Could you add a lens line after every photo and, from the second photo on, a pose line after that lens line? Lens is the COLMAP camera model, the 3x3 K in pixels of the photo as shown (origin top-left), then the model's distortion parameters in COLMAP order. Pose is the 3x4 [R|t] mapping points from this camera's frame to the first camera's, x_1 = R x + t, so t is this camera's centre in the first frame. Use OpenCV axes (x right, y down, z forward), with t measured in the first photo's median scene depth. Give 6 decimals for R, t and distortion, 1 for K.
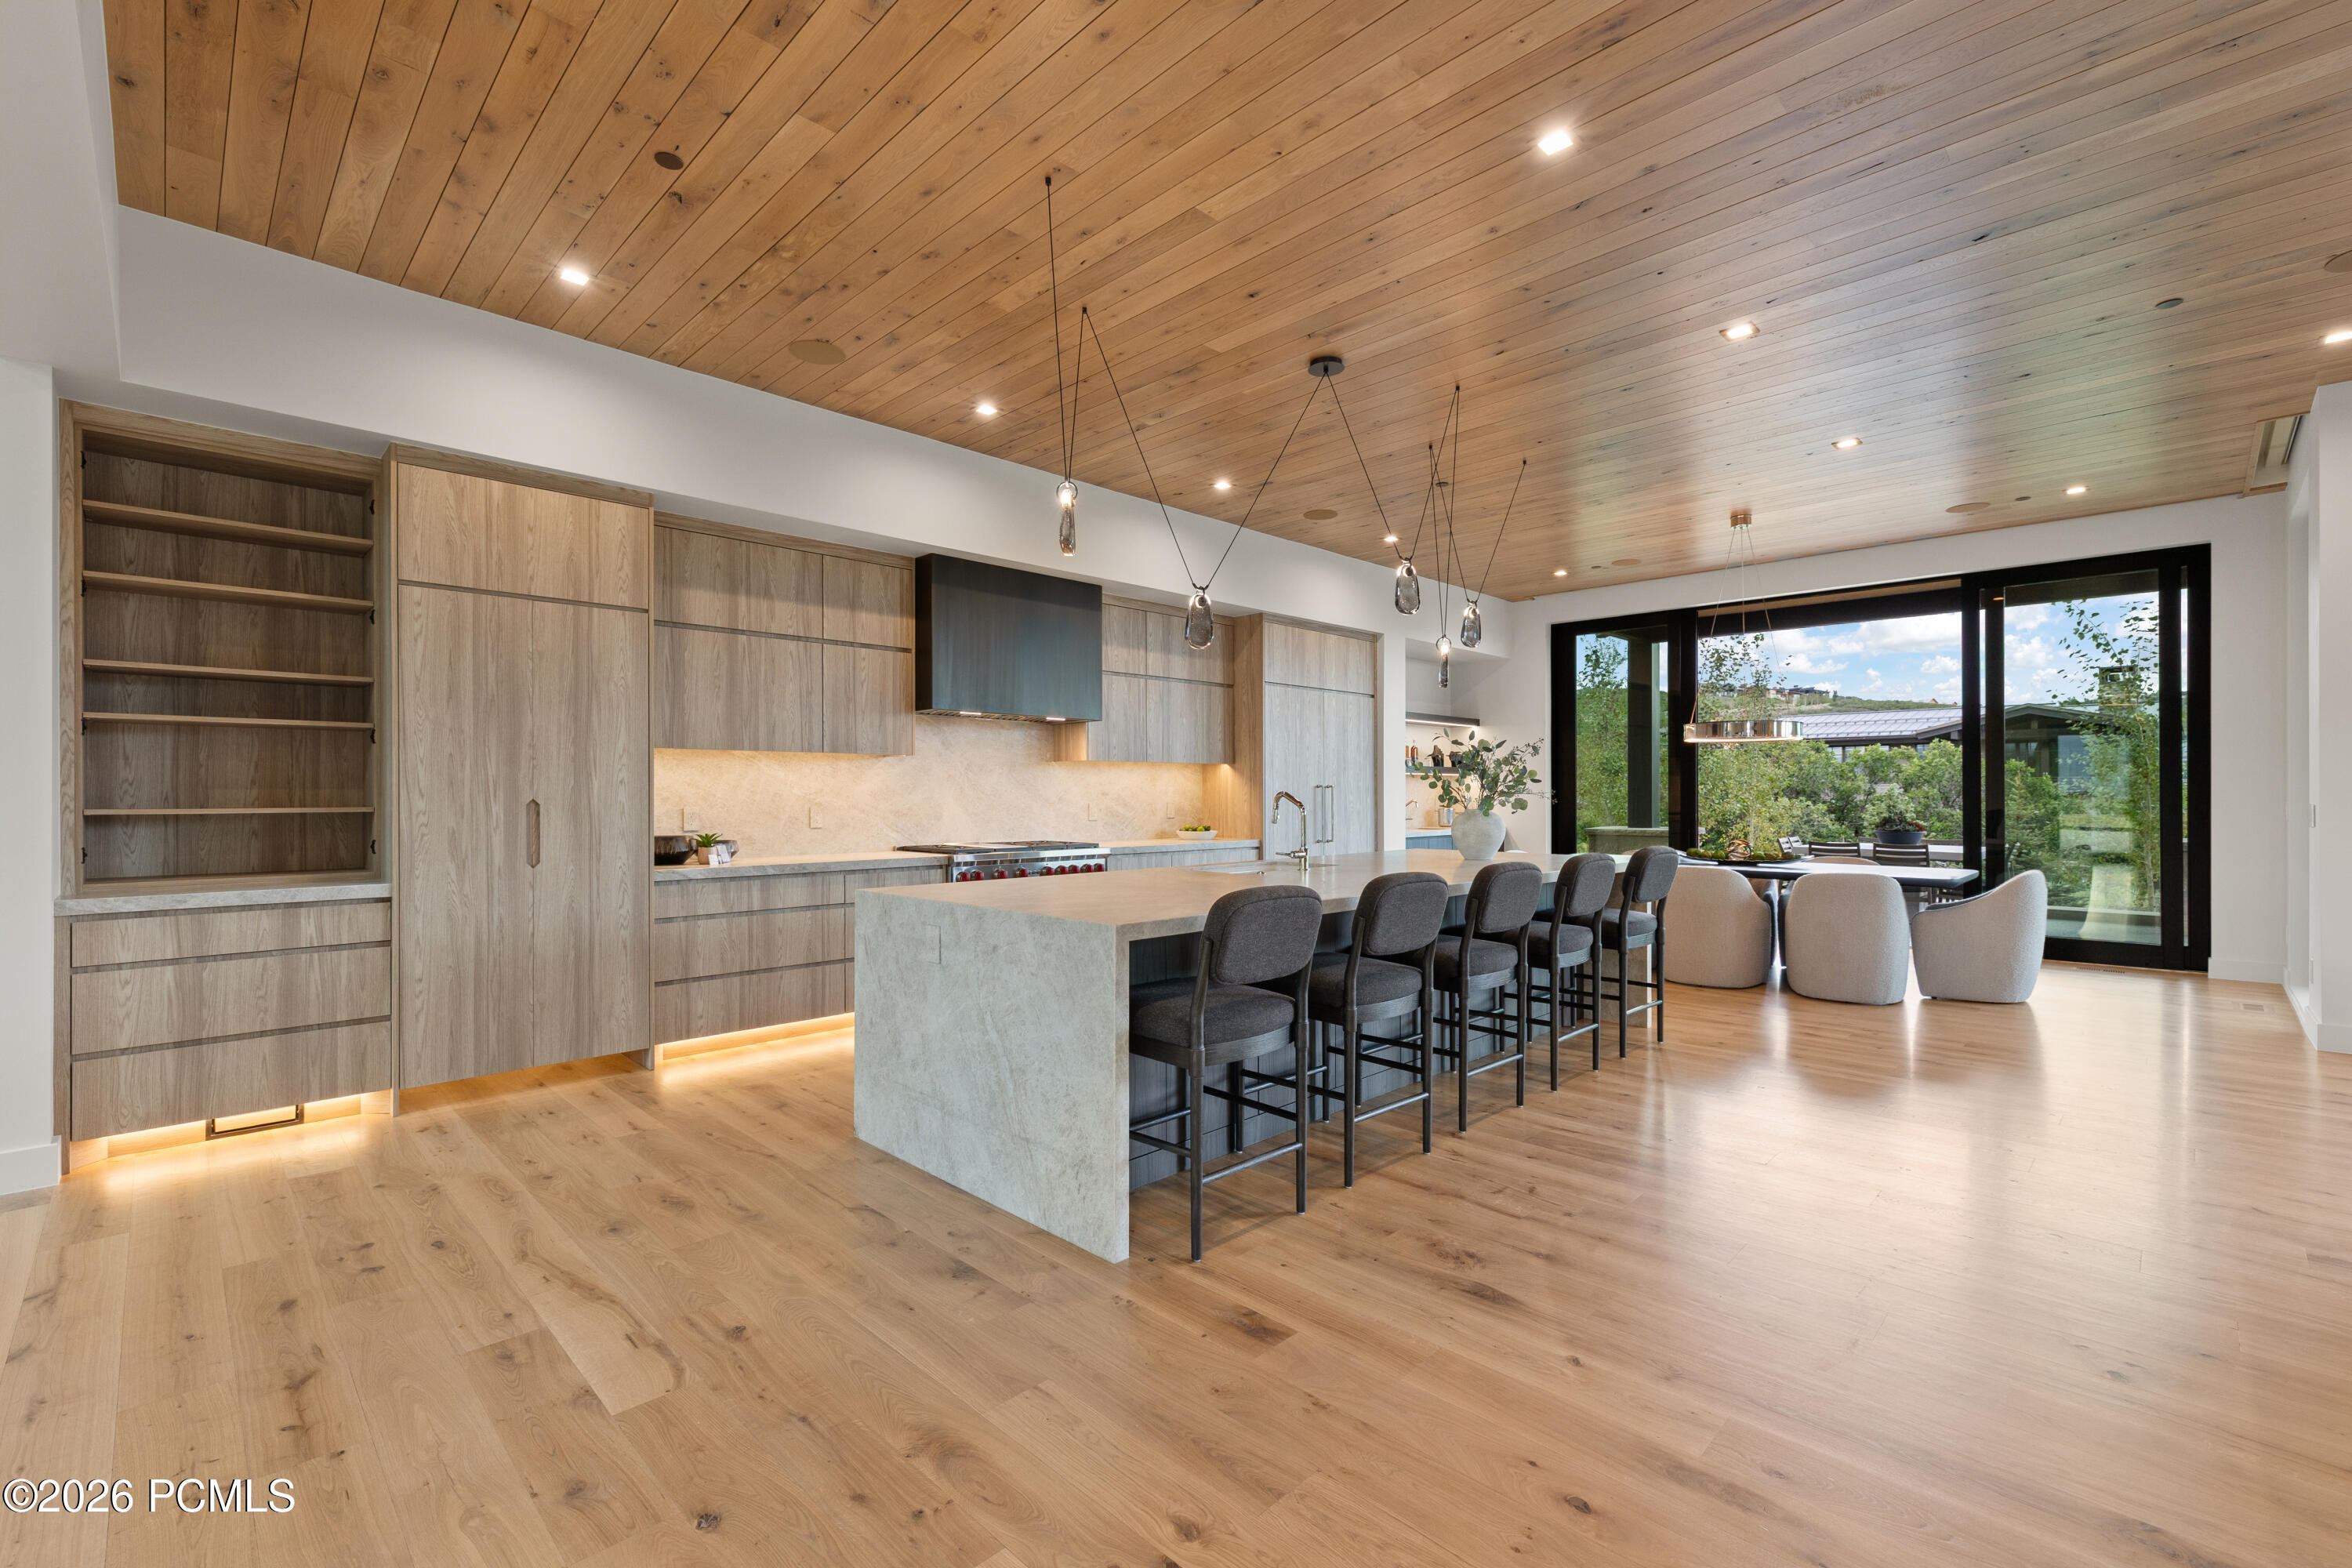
lens RADIAL K [[1006.0, 0, 1162.5], [0, 1006.0, 795.1], [0, 0, 1]] dist [0.001757, 0.000390]
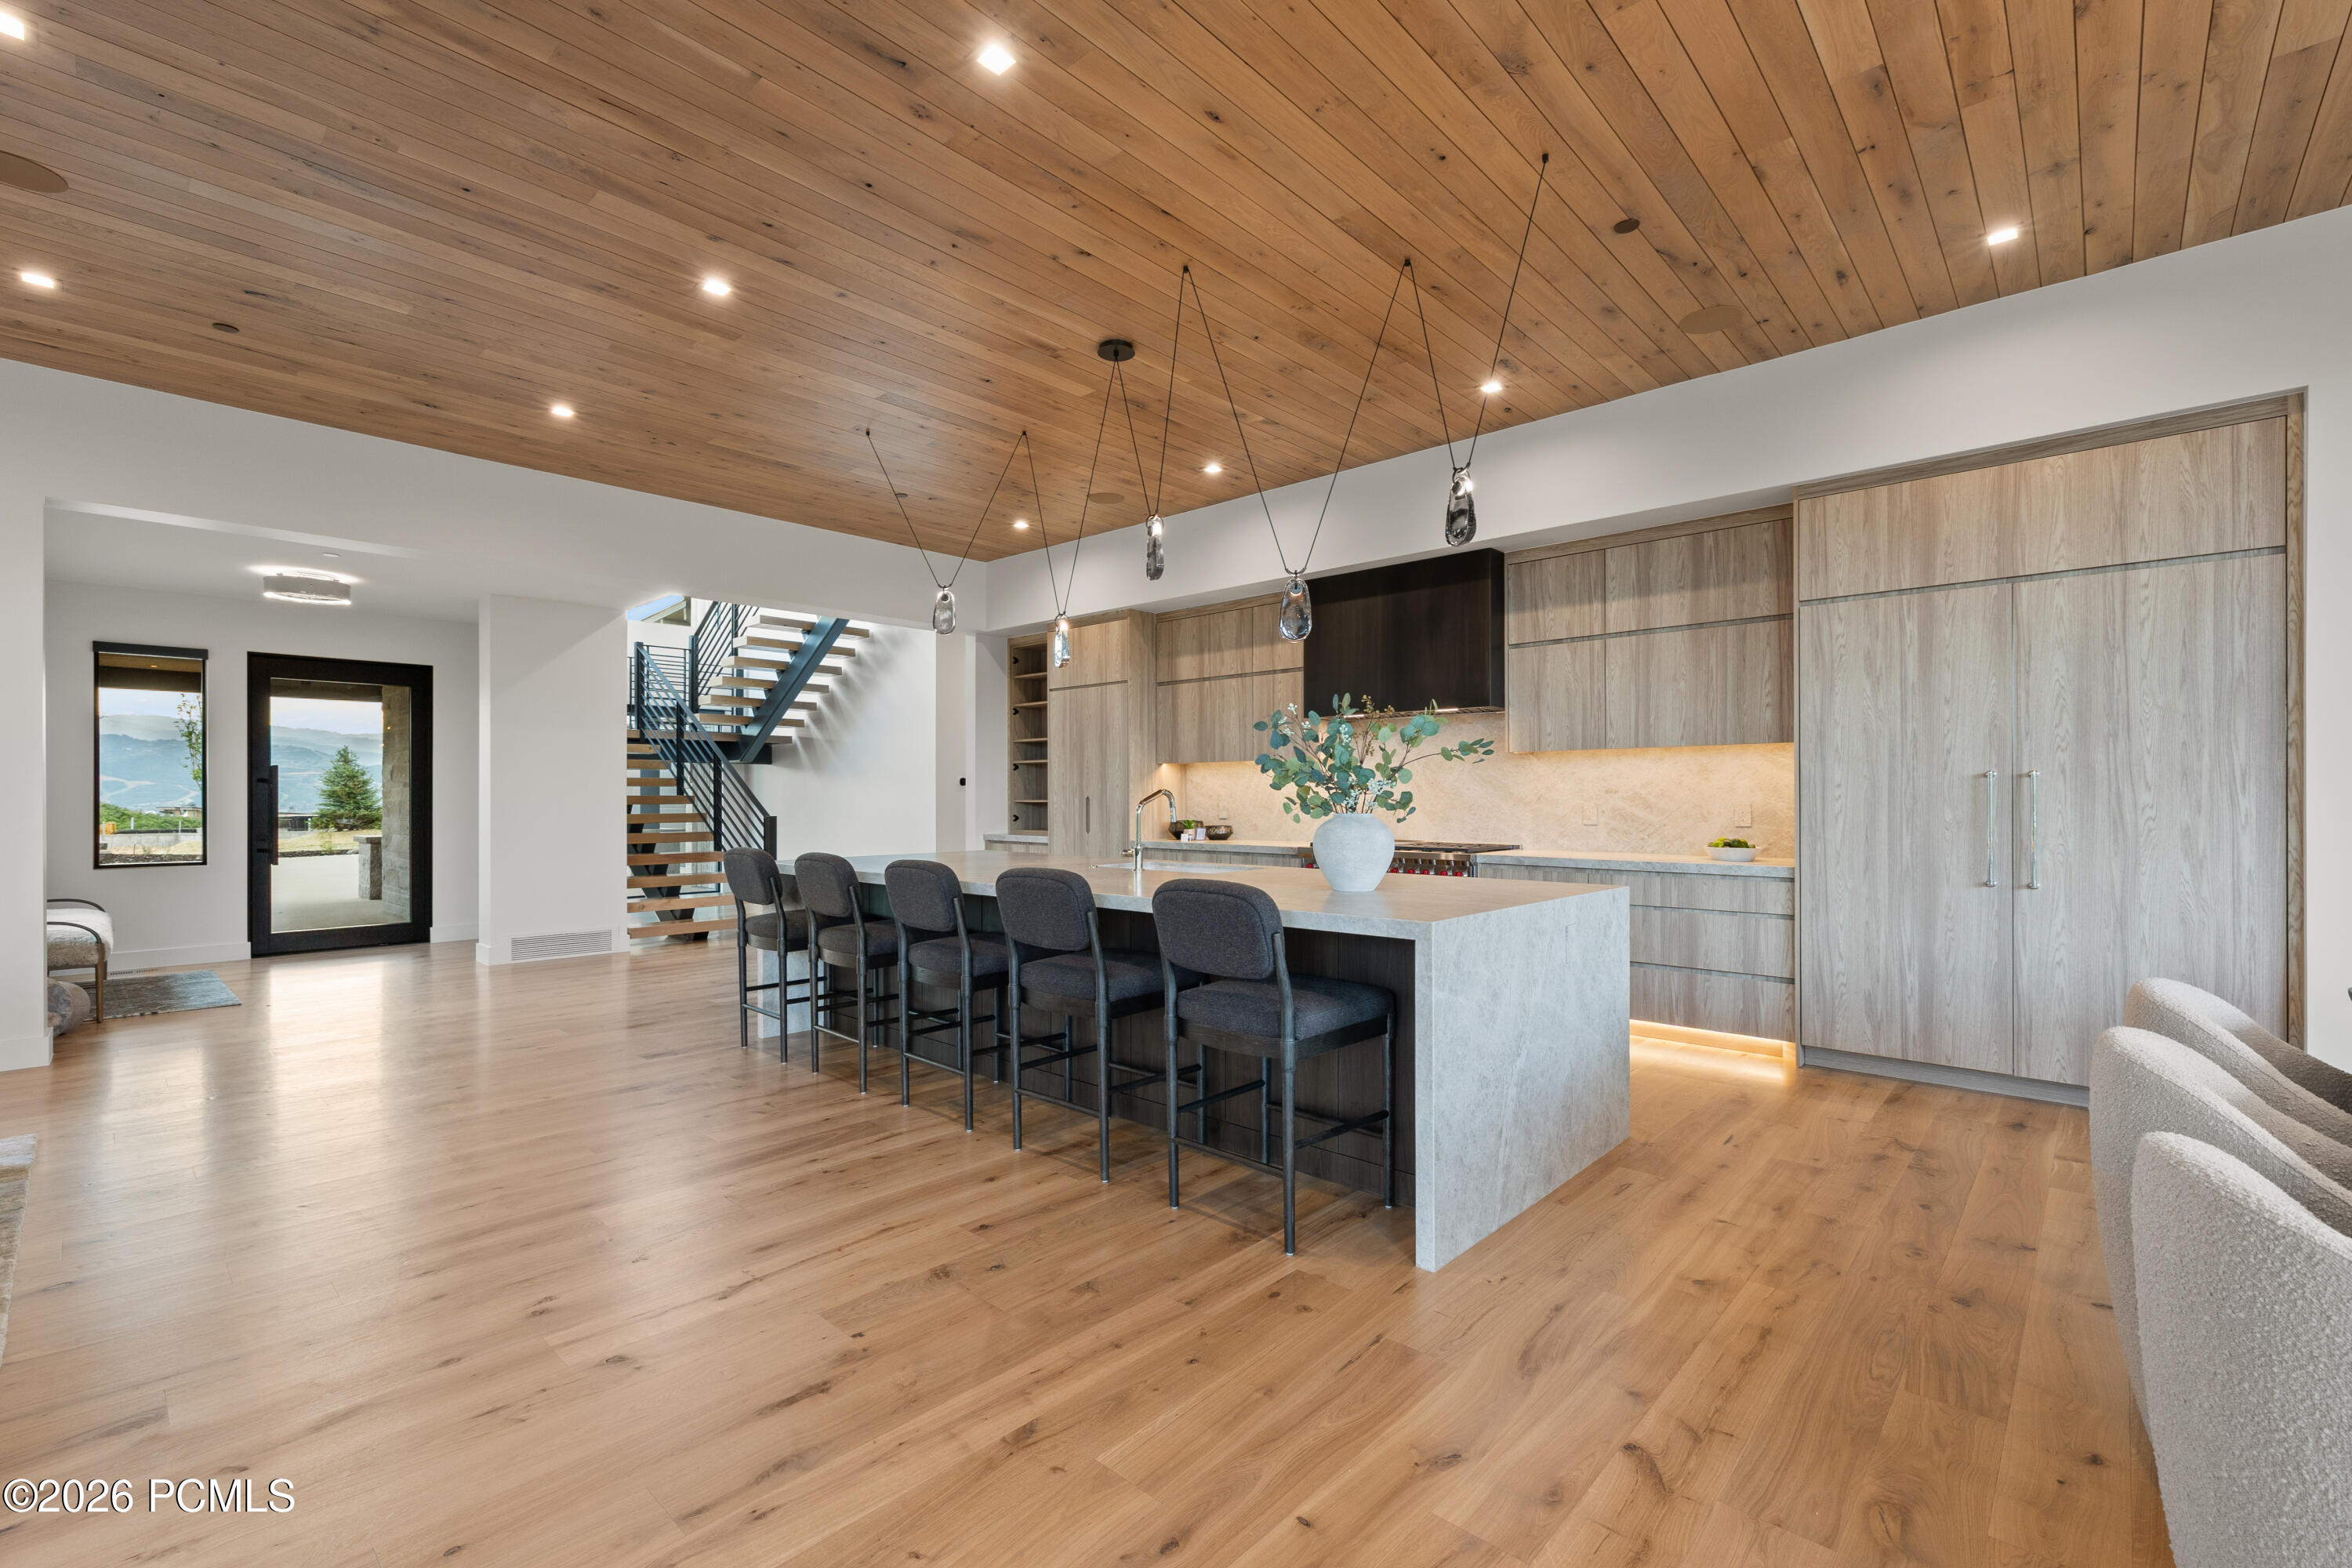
lens RADIAL K [[1006.4, 0, 1179.4], [0, 1006.4, 792.6], [0, 0, 1]] dist [0.001262, 0.000158]
pose [[0.044154, -0.000944, -0.999024, 1.209659], [0.001433, 0.999999, -0.000882, 0.000062], [0.999024, -0.001392, 0.044155, 1.083953]]
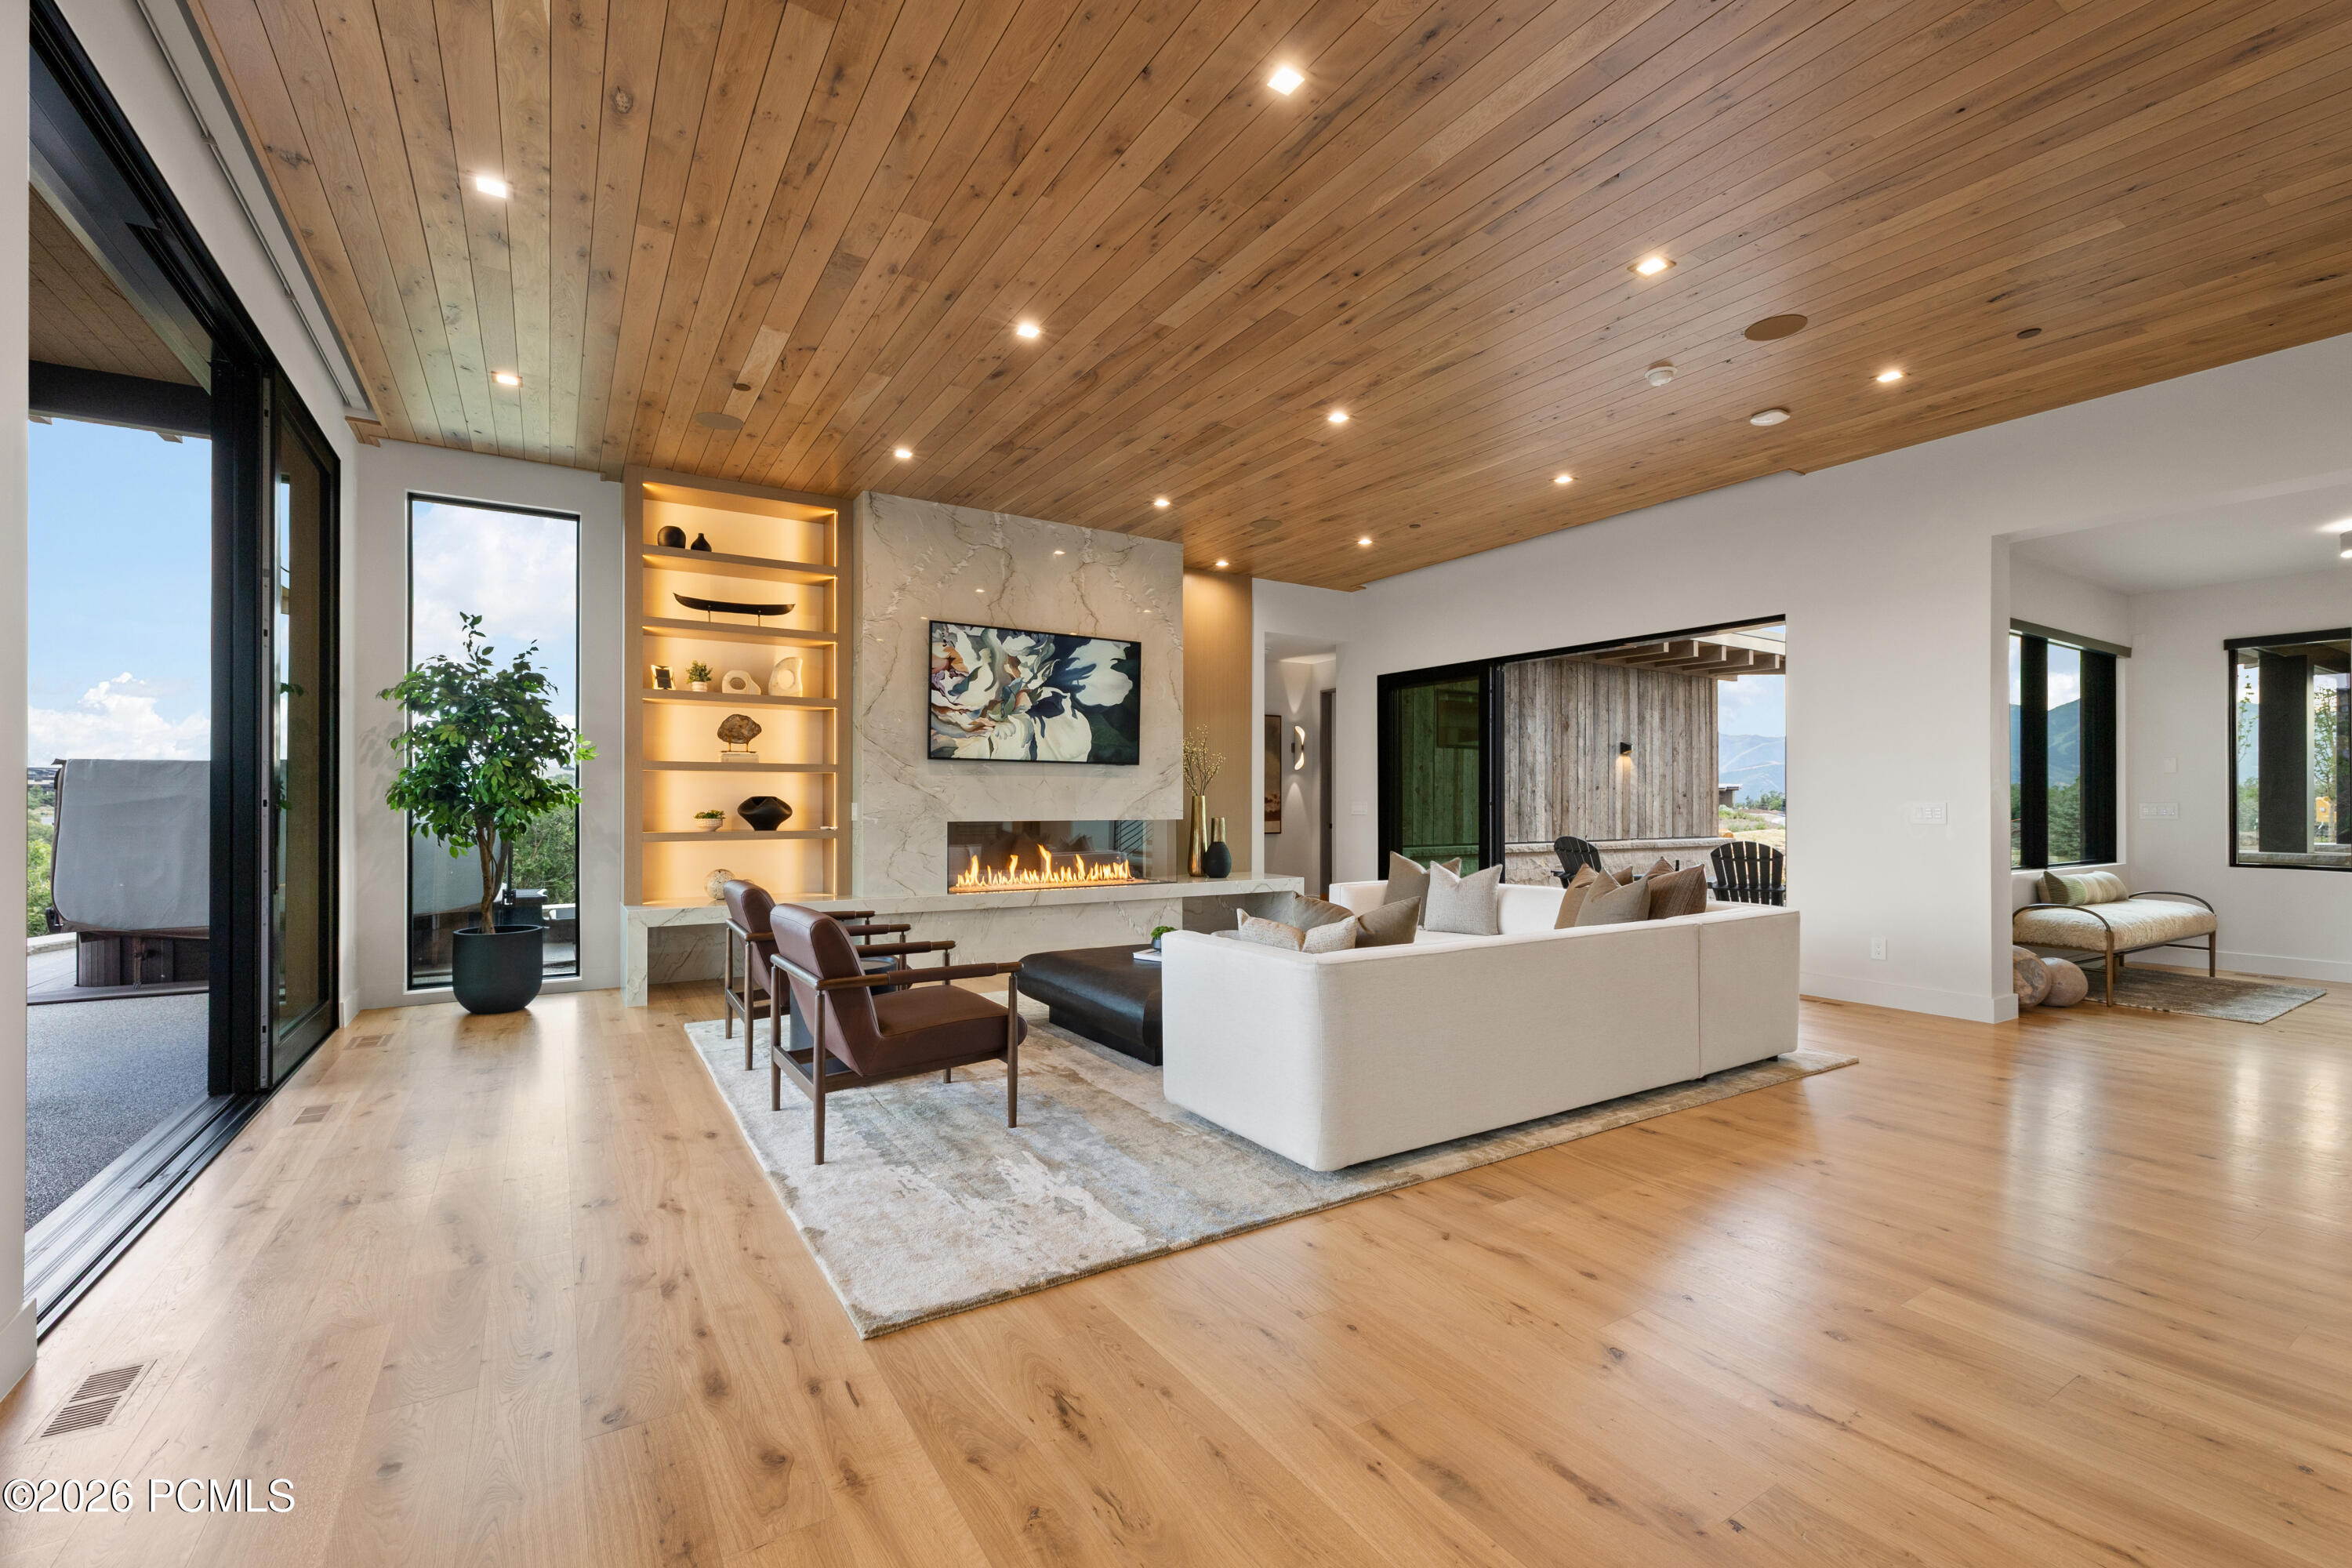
lens RADIAL K [[999.0, 0, 1179.9], [0, 999.0, 780.2], [0, 0, 1]] dist [0.002497, 0.000517]
pose [[-0.975809, 0.008935, 0.218443, 0.796320], [0.003768, 0.999703, -0.024062, 0.012784], [-0.218593, -0.022657, -0.975553, 1.354602]]
